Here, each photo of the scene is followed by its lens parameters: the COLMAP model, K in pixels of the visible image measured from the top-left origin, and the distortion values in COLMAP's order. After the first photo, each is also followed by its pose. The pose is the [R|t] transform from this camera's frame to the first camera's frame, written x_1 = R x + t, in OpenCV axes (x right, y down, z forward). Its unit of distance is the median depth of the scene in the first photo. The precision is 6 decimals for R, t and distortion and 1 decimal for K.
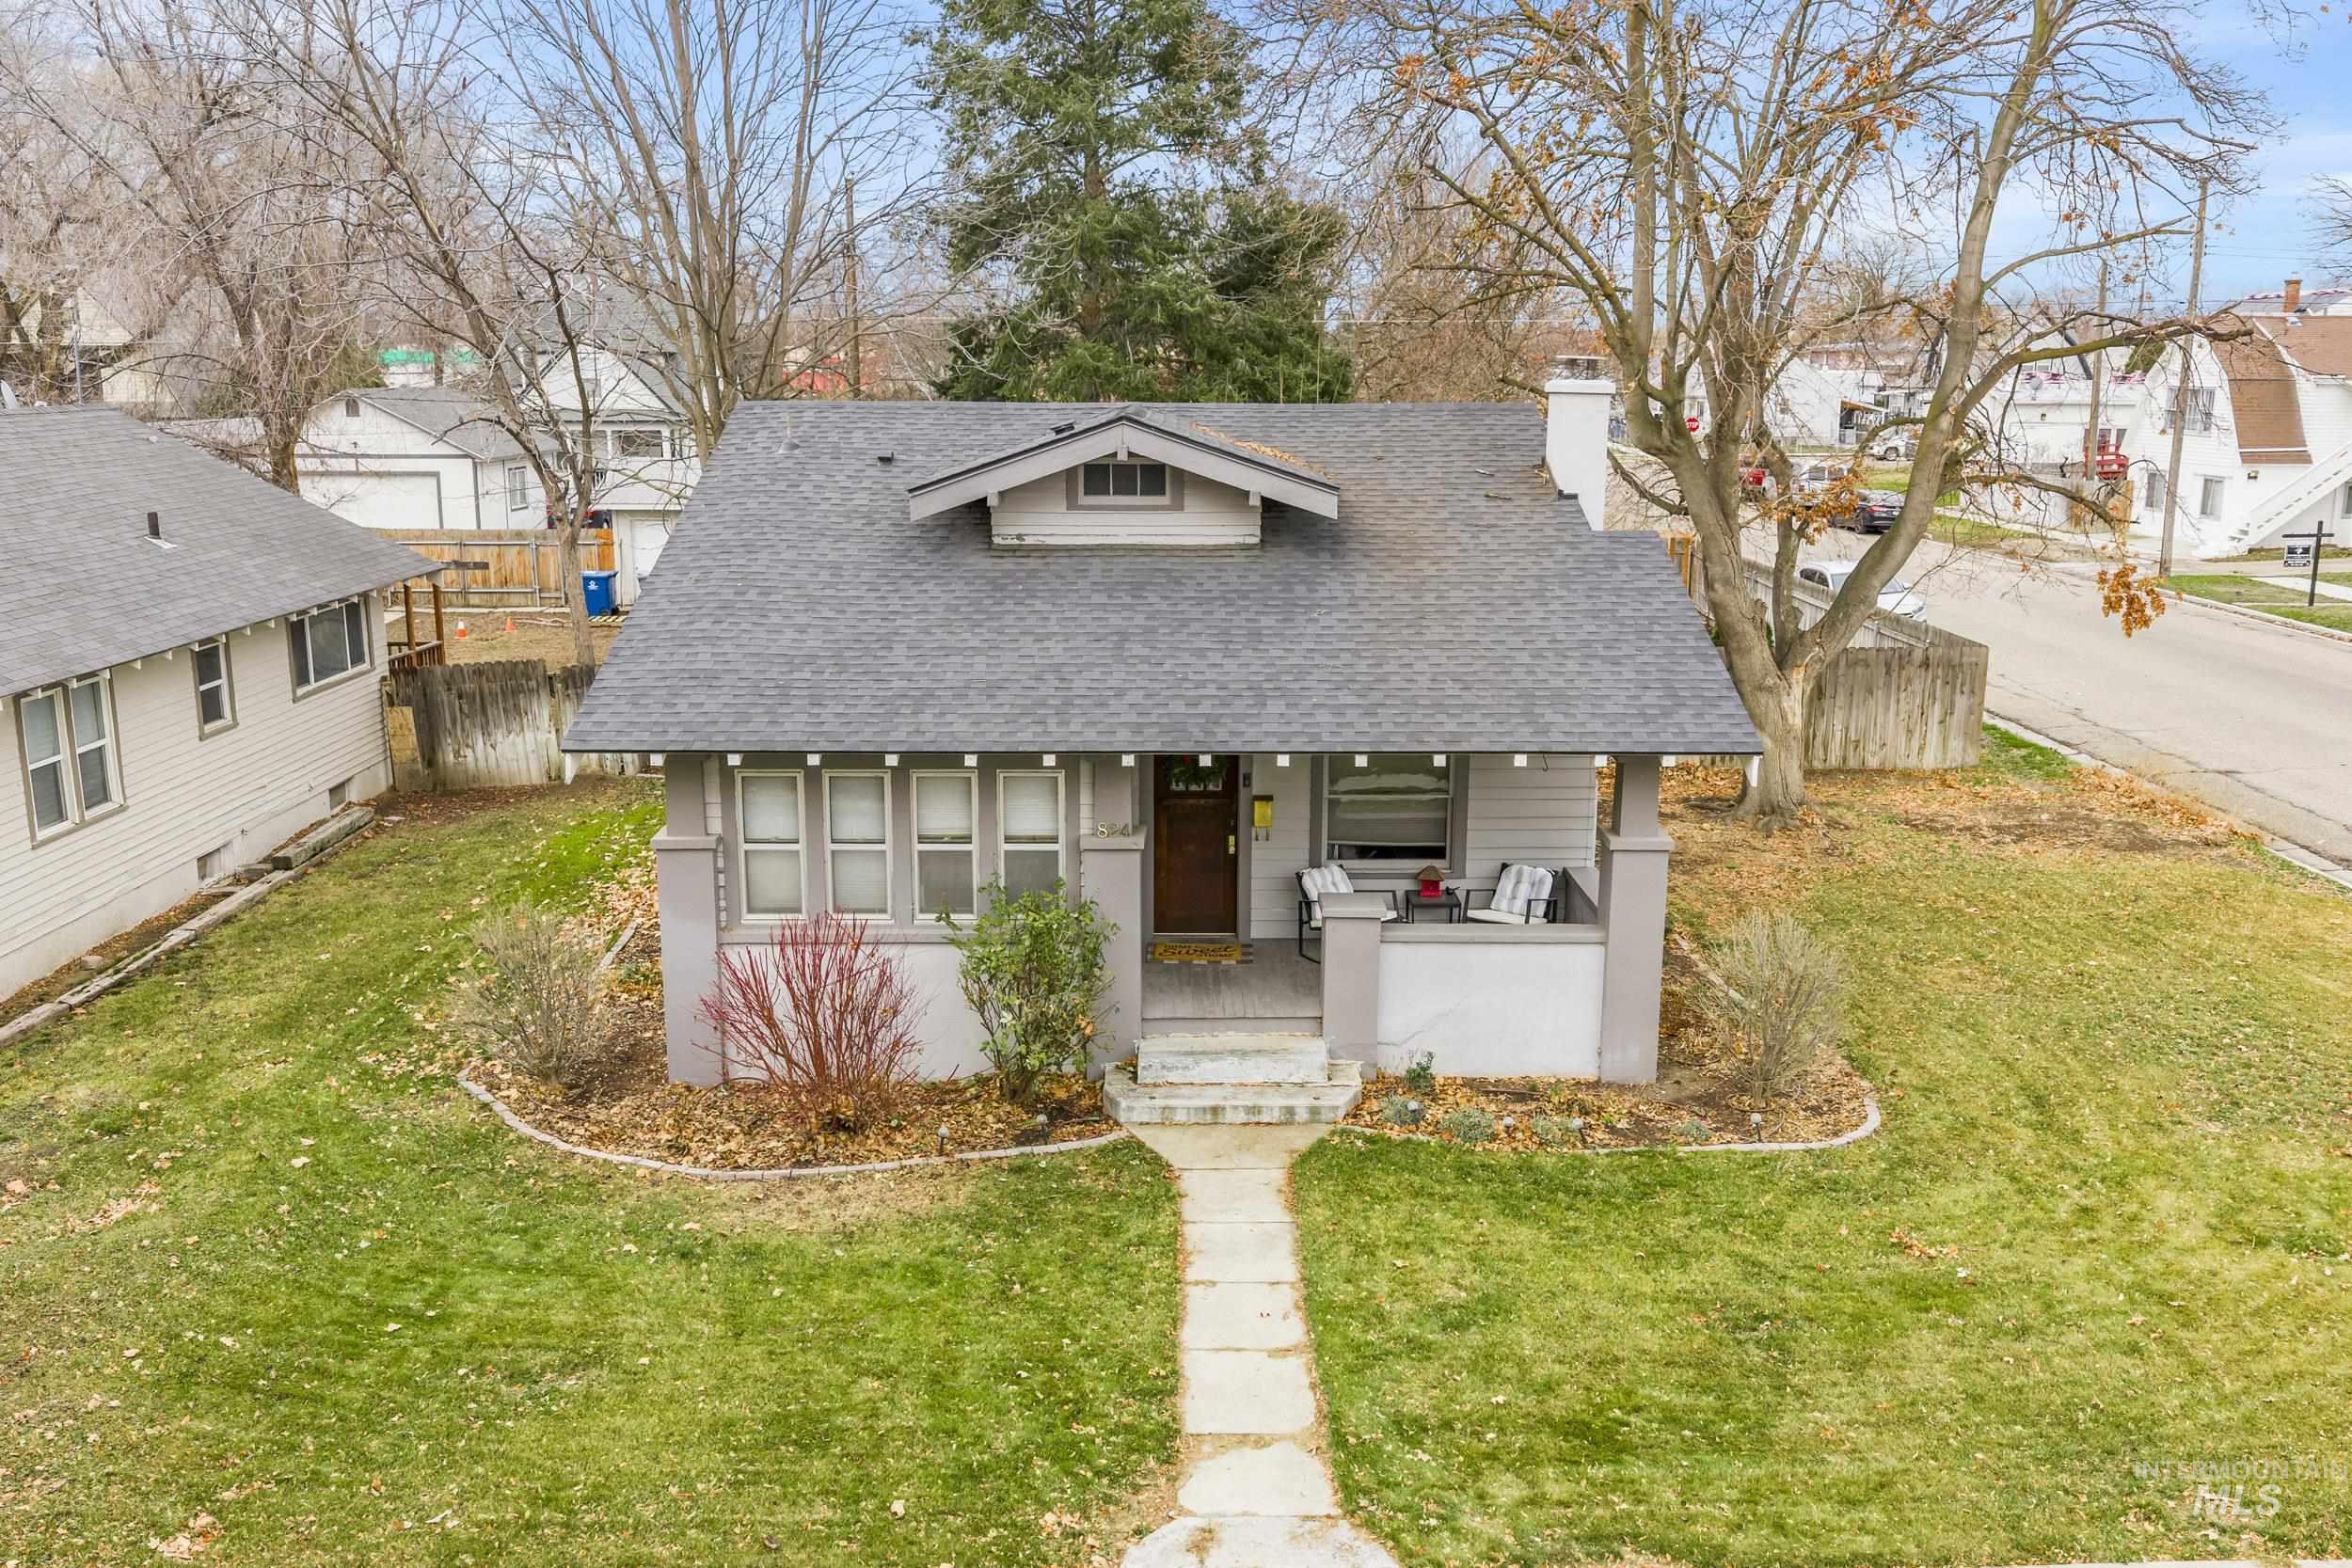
lens RADIAL K [[1985.0, 0, 1181.9], [0, 1985.0, 785.9], [0, 0, 1]] dist [0.015193, -0.027089]
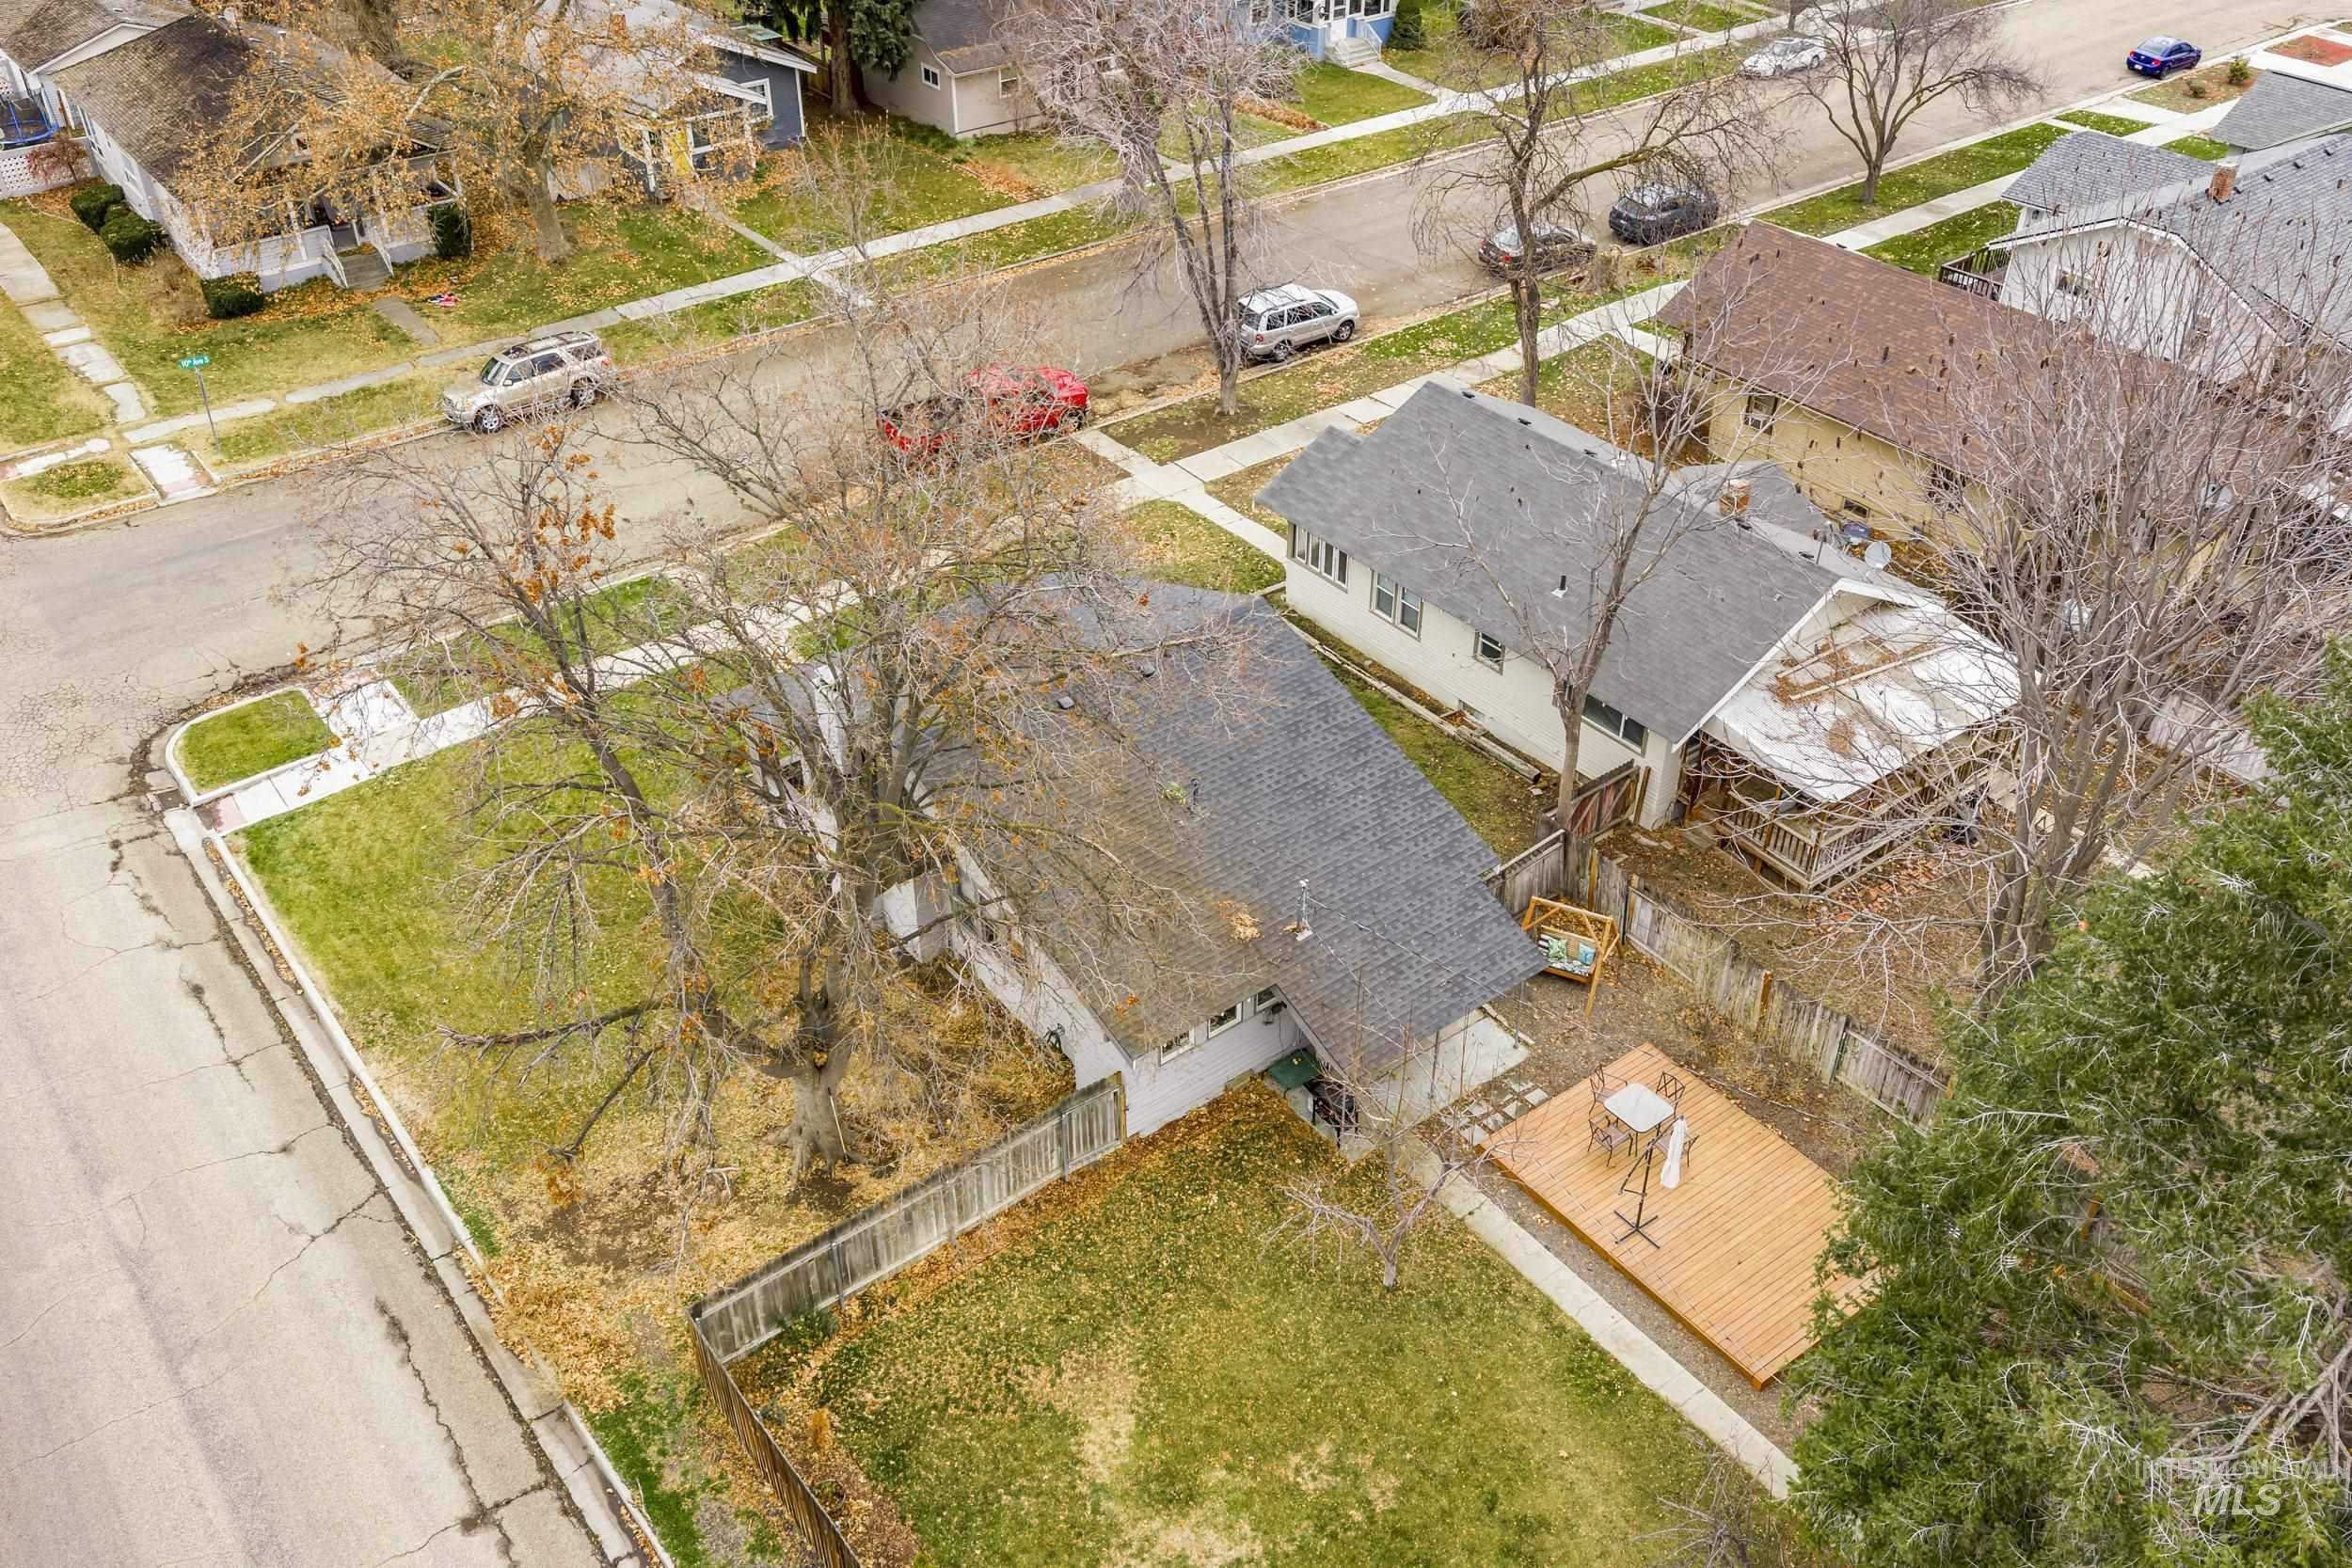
lens RADIAL K [[1965.2, 0, 1178.1], [0, 1965.2, 793.2], [0, 0, 1]] dist [0.013073, -0.022296]
pose [[-0.795457, 0.354332, -0.491627, 1.089549], [-0.129883, 0.692718, 0.709417, -1.828823], [0.591928, 0.628165, -0.505006, 2.679446]]
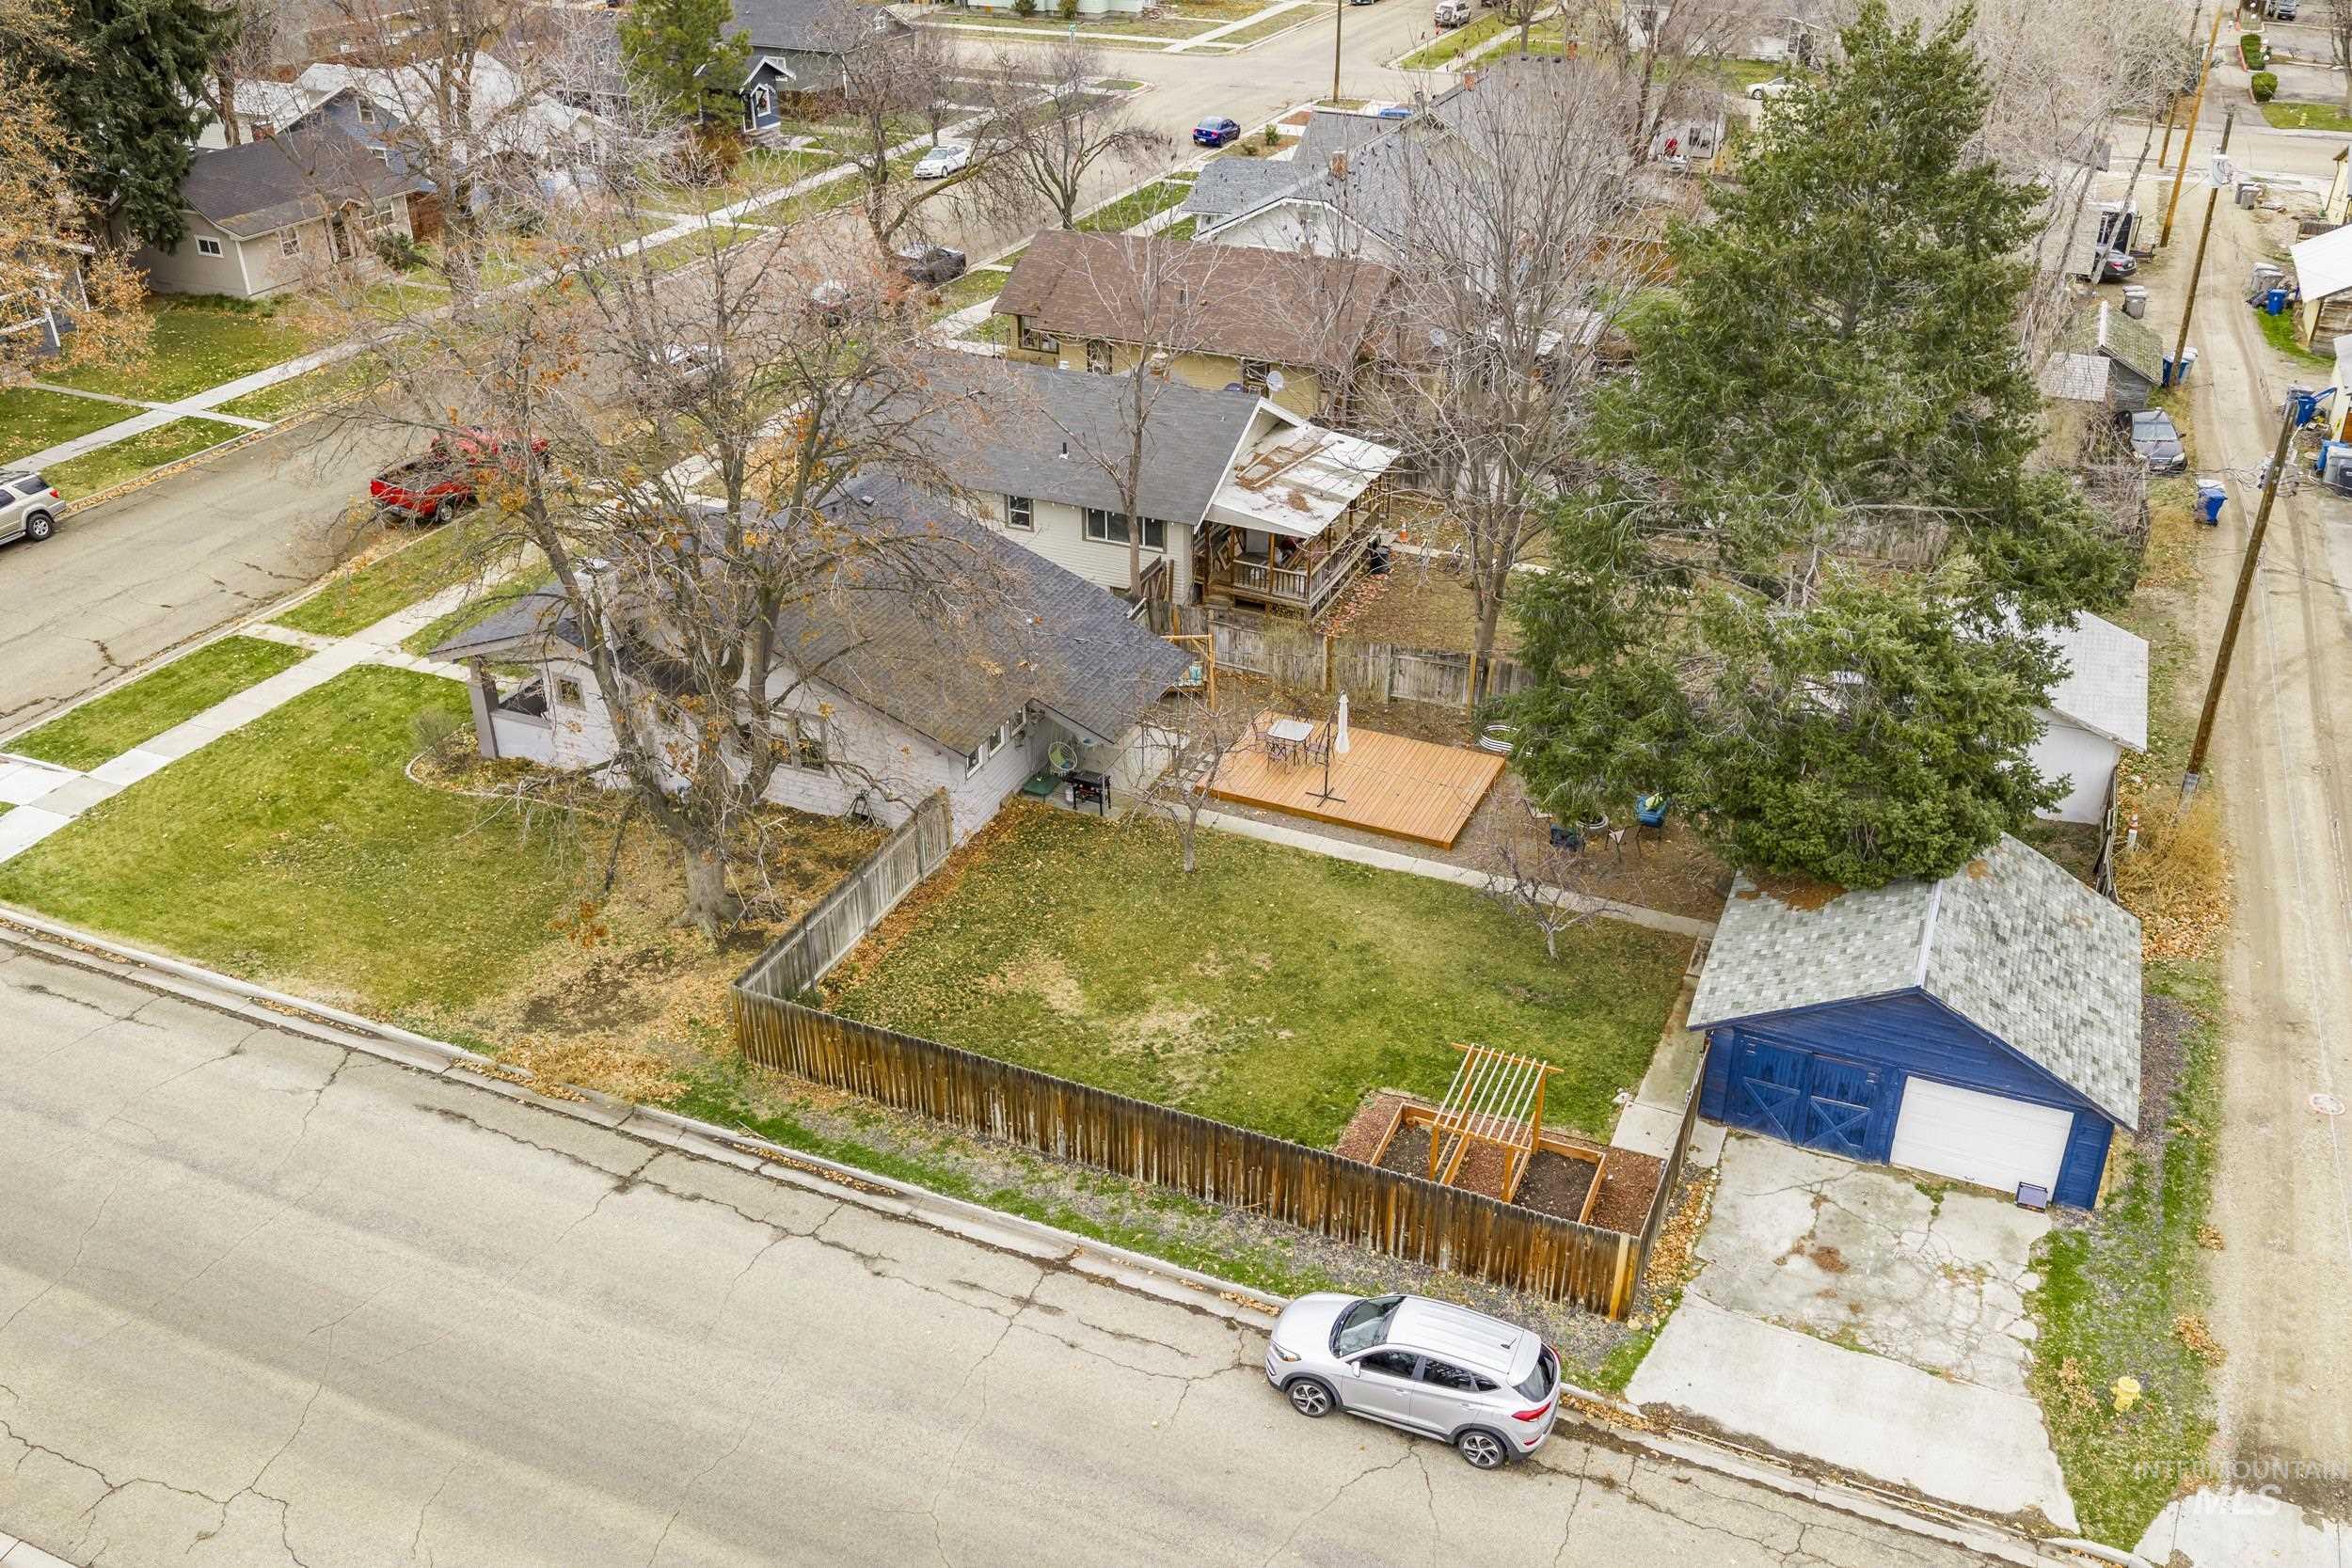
lens RADIAL K [[1965.2, 0, 1178.1], [0, 1965.2, 793.2], [0, 0, 1]] dist [0.013073, -0.022296]
pose [[-0.402557, 0.447438, -0.798591, 2.232251], [-0.196556, 0.809801, 0.552800, -1.664919], [0.894044, 0.379501, -0.238044, 2.699159]]
